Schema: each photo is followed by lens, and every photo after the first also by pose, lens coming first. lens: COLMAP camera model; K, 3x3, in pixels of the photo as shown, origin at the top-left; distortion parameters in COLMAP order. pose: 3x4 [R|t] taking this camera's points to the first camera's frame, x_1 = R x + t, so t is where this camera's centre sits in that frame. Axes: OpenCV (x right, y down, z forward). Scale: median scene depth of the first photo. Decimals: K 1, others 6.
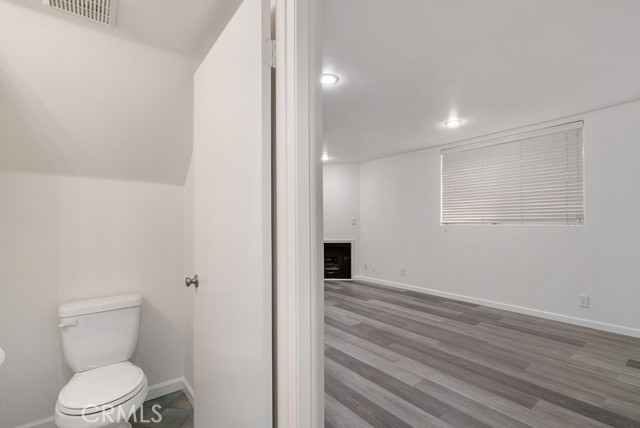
lens RADIAL K [[294.5, 0, 309.9], [0, 294.5, 220.2], [0, 0, 1]] dist [-0.000788, -0.000289]
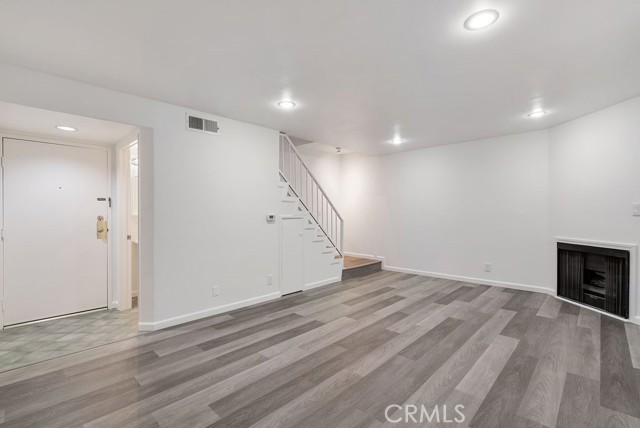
lens RADIAL K [[294.5, 0, 333.7], [0, 294.5, 213.9], [0, 0, 1]] dist [-0.000788, -0.000289]
pose [[0.182208, 0.015701, -0.983135, 0.978582], [0.014583, 0.999719, 0.018668, -0.013814], [0.983152, -0.017739, 0.181928, 0.676759]]
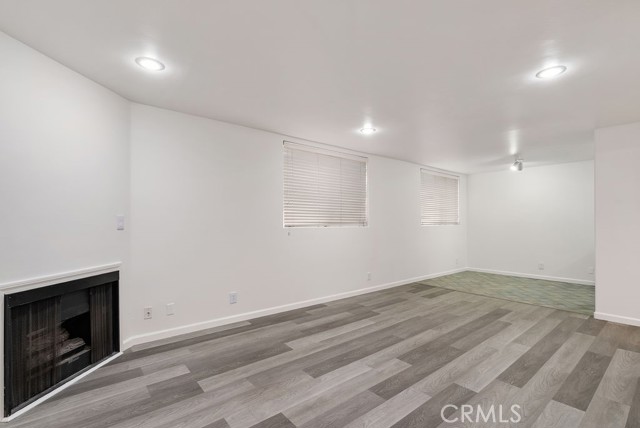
lens RADIAL K [[294.5, 0, 341.7], [0, 294.5, 223.8], [0, 0, 1]] dist [-0.000788, -0.000289]
pose [[-0.078259, 0.002981, 0.996929, -0.572464], [-0.008692, 0.999955, -0.003673, 0.008199], [-0.996895, -0.008953, -0.078230, 1.219300]]
